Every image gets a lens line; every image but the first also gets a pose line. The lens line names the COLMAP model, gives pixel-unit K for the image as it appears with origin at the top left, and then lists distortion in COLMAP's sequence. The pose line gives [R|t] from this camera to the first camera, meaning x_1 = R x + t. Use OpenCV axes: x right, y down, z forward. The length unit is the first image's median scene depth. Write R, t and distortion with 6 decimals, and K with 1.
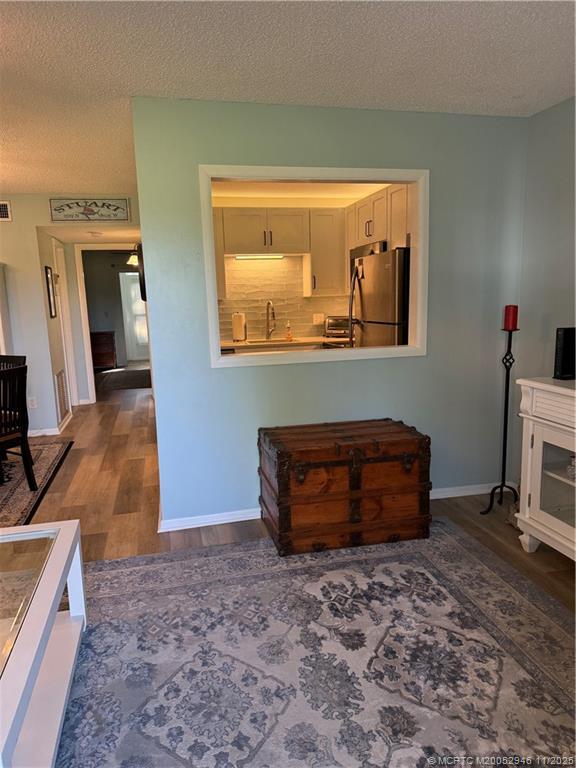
lens RADIAL K [[541.6, 0, 278.8], [0, 541.6, 393.8], [0, 0, 1]] dist [0.081478, -0.088724]
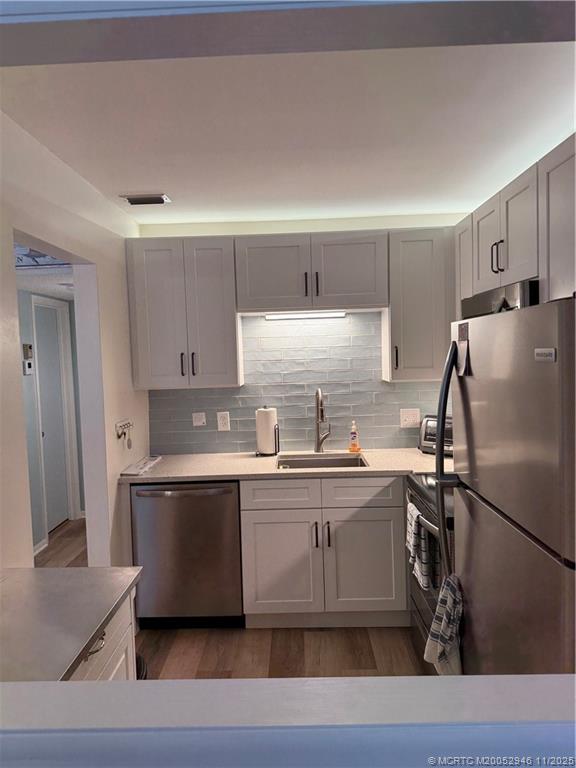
lens RADIAL K [[541.6, 0, 279.0], [0, 541.6, 384.2], [0, 0, 1]] dist [0.074250, -0.116973]
pose [[0.969445, 0.015273, -0.244833, 0.086309], [-0.041255, 0.993995, -0.101348, -0.118035], [0.241815, 0.108352, 0.964254, 0.440979]]
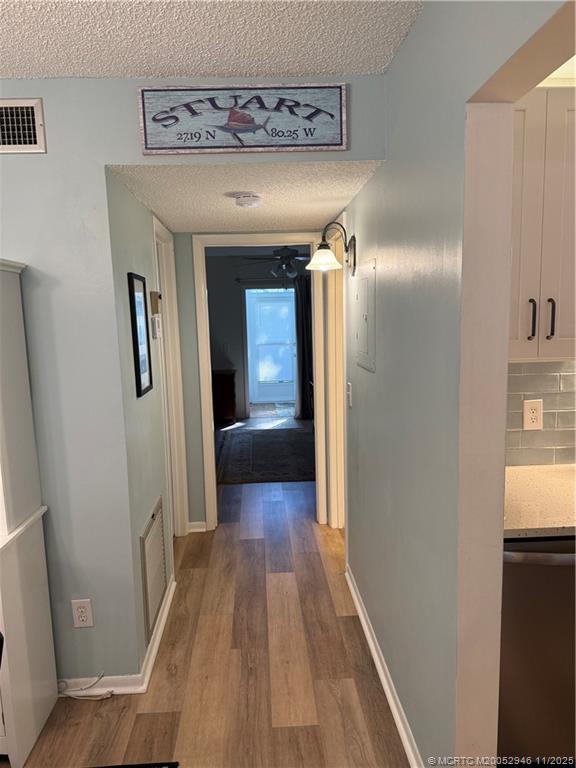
lens RADIAL K [[541.6, 0, 279.0], [0, 541.6, 384.2], [0, 0, 1]] dist [0.074250, -0.116973]
pose [[0.983304, 0.026121, -0.180086, -0.238635], [-0.032921, 0.998849, -0.034874, -0.138579], [0.178968, 0.040220, 0.983032, 0.620231]]
